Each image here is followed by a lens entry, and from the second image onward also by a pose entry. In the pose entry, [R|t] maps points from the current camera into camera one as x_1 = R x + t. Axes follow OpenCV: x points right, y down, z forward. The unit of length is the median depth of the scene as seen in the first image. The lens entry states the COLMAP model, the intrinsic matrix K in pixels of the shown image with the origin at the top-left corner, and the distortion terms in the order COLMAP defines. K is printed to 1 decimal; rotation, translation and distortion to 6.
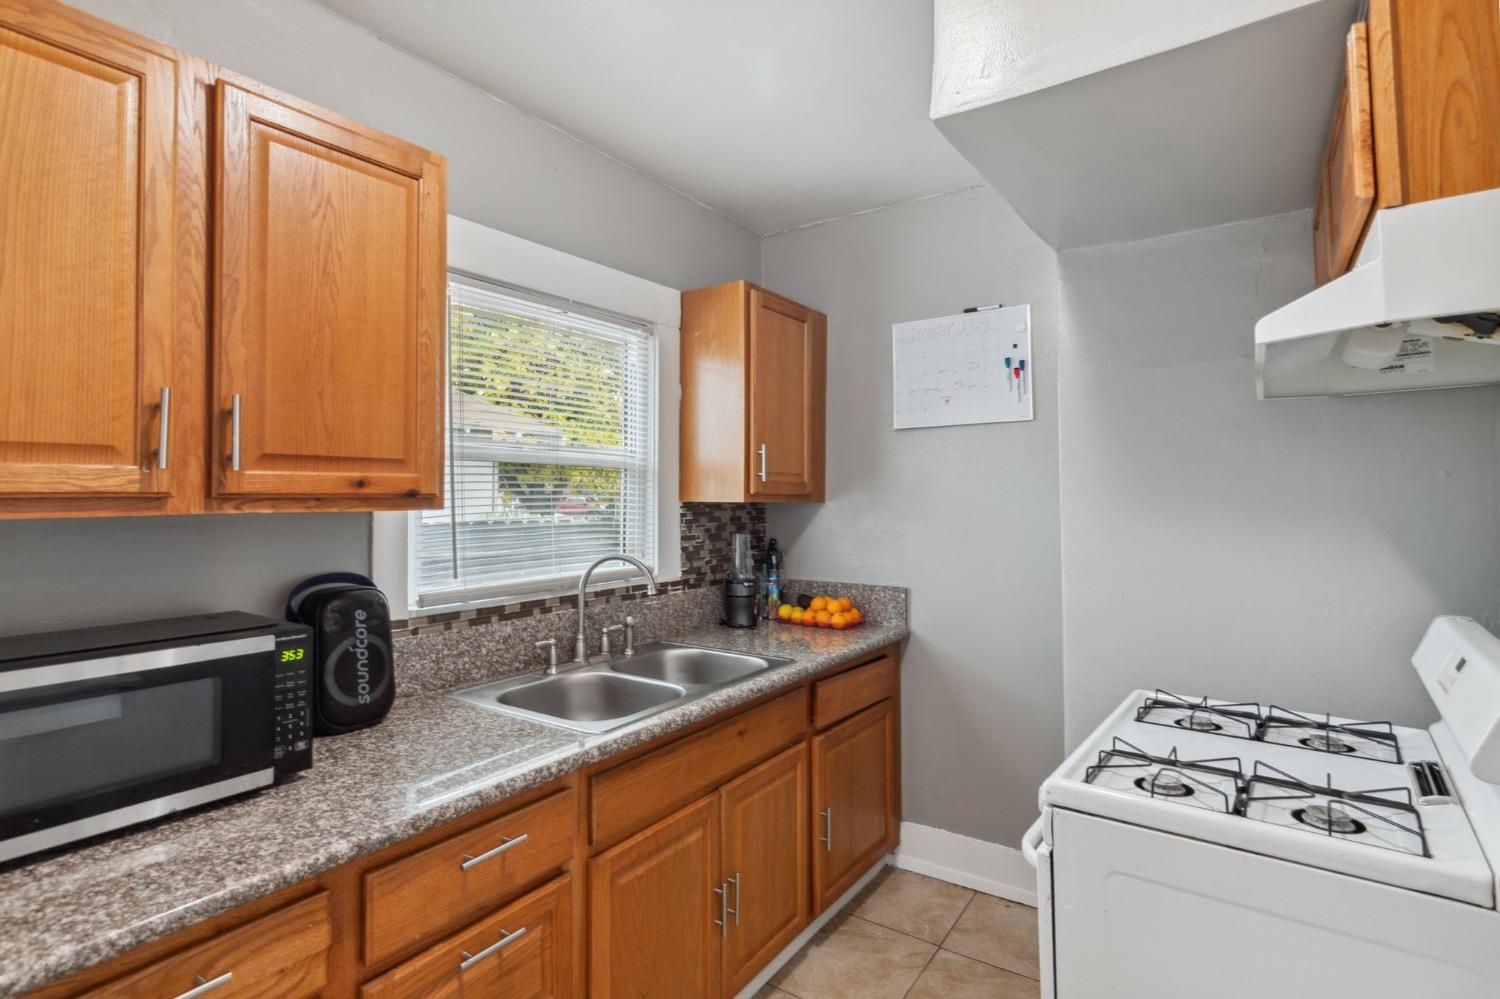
lens RADIAL K [[740.3, 0, 756.4], [0, 740.3, 482.2], [0, 0, 1]] dist [-0.003575, -0.000368]
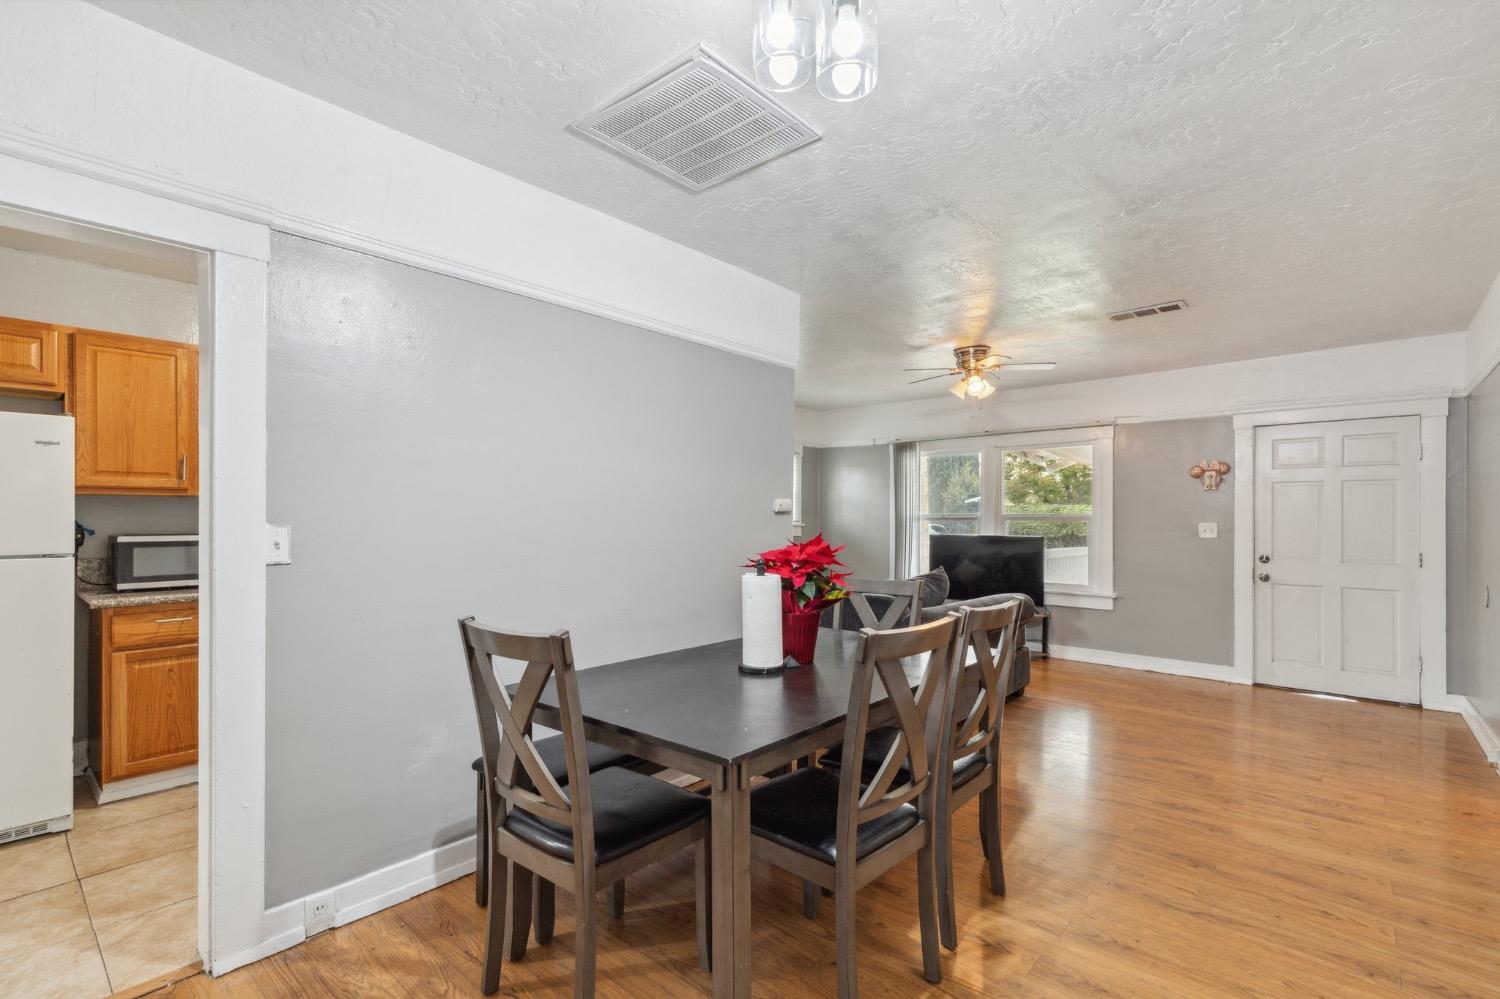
lens RADIAL K [[676.8, 0, 755.4], [0, 676.8, 509.1], [0, 0, 1]] dist [0.005249, 0.000114]
pose [[0.994407, 0.009254, -0.105207, 1.335080], [-0.007242, 0.999784, 0.019484, 0.021948], [0.105365, -0.018613, 0.994259, -1.131685]]
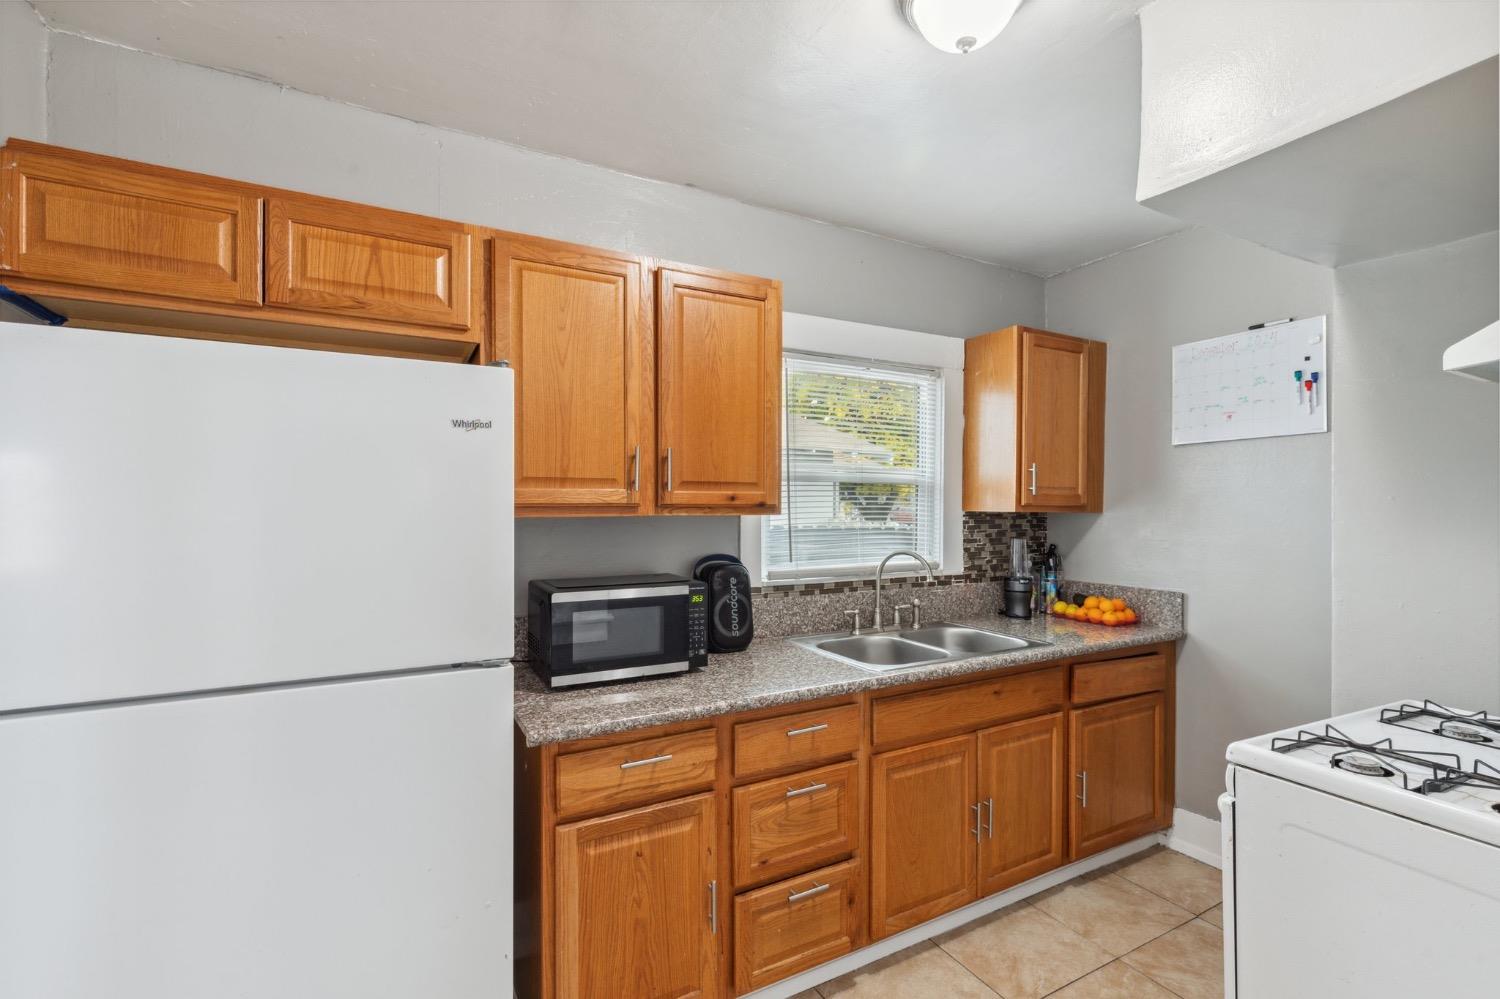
lens RADIAL K [[676.8, 0, 750.3], [0, 676.8, 506.6], [0, 0, 1]] dist [0.005249, 0.000114]
pose [[0.890075, 0.004044, -0.455795, 0.145749], [0.004501, 0.999834, 0.017660, -0.004574], [0.455791, -0.017770, 0.889909, -0.250689]]
